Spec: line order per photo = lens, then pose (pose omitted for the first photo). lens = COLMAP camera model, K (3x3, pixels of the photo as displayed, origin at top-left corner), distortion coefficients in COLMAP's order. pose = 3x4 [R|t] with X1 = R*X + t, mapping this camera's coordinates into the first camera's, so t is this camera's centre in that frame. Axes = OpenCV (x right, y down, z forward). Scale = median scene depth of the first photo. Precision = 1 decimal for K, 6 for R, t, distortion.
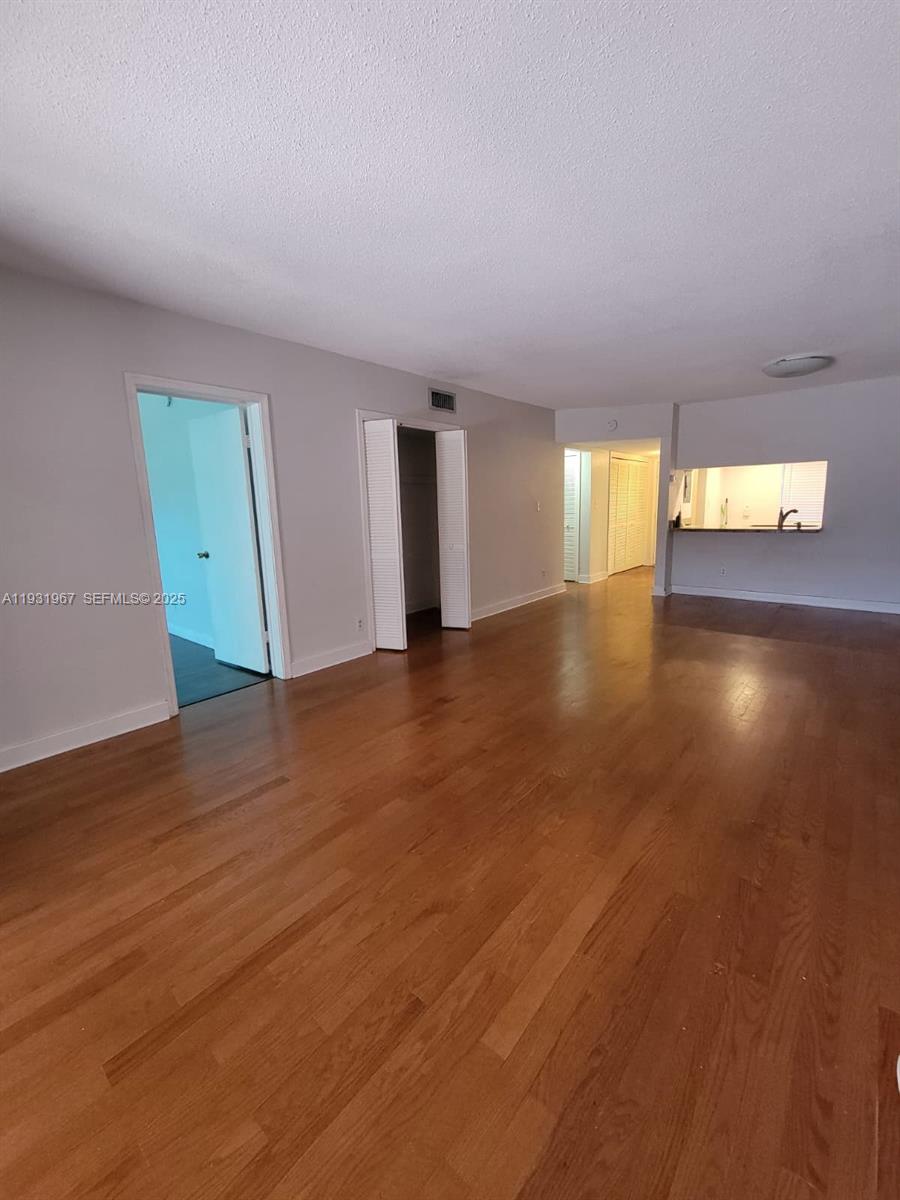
lens RADIAL K [[488.4, 0, 450.2], [0, 488.4, 591.9], [0, 0, 1]] dist [-0.000278, 0.000067]
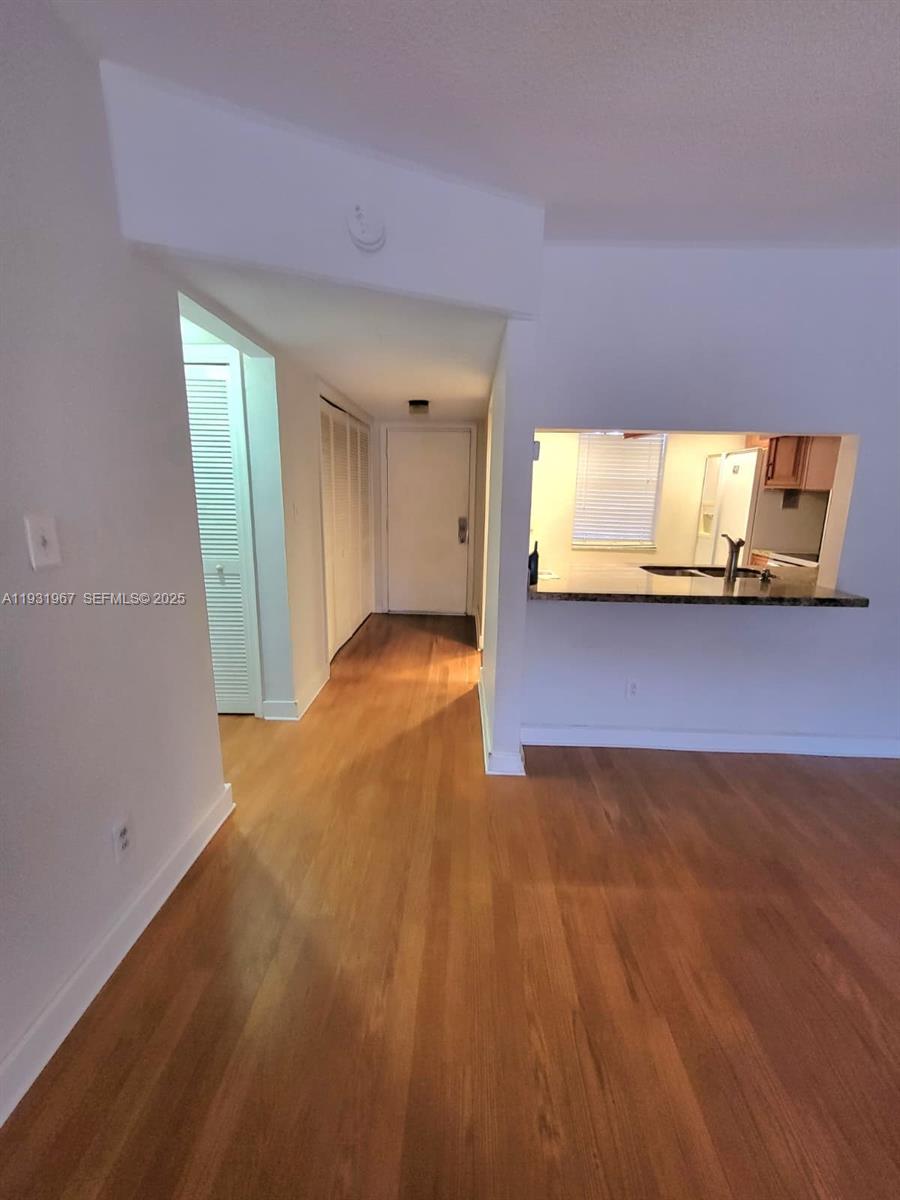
lens RADIAL K [[488.4, 0, 450.2], [0, 488.4, 591.9], [0, 0, 1]] dist [-0.000278, 0.000067]
pose [[0.792442, -0.094632, 0.602562, 0.319902], [0.080226, 0.995480, 0.050833, -0.255903], [-0.604649, 0.008059, 0.796451, 1.252689]]
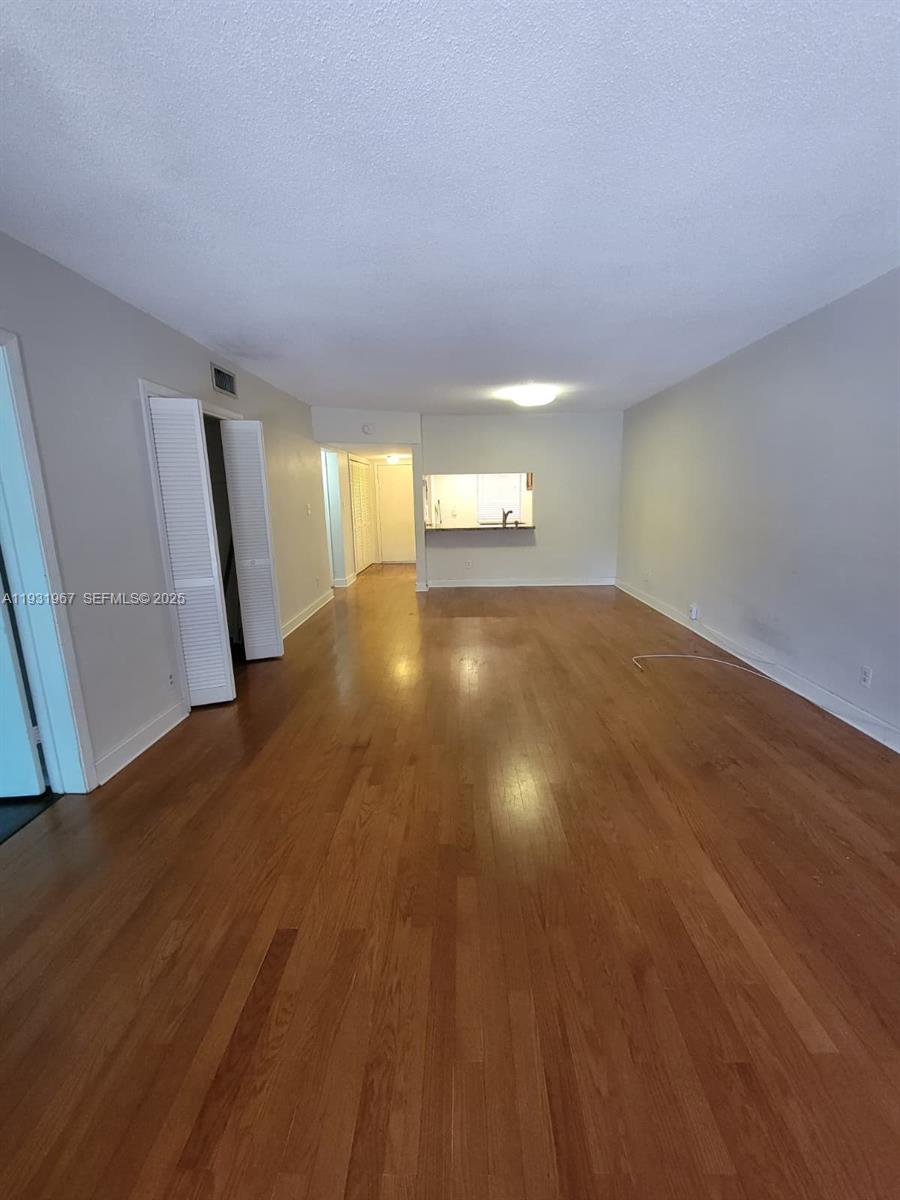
lens RADIAL K [[493.0, 0, 451.5], [0, 493.0, 587.4], [0, 0, 1]] dist [-0.002952, -0.000656]
pose [[0.779590, -0.108481, 0.616824, -0.329431], [0.111732, 0.993175, 0.033454, -0.053013], [-0.616243, 0.042839, 0.786390, 0.192719]]
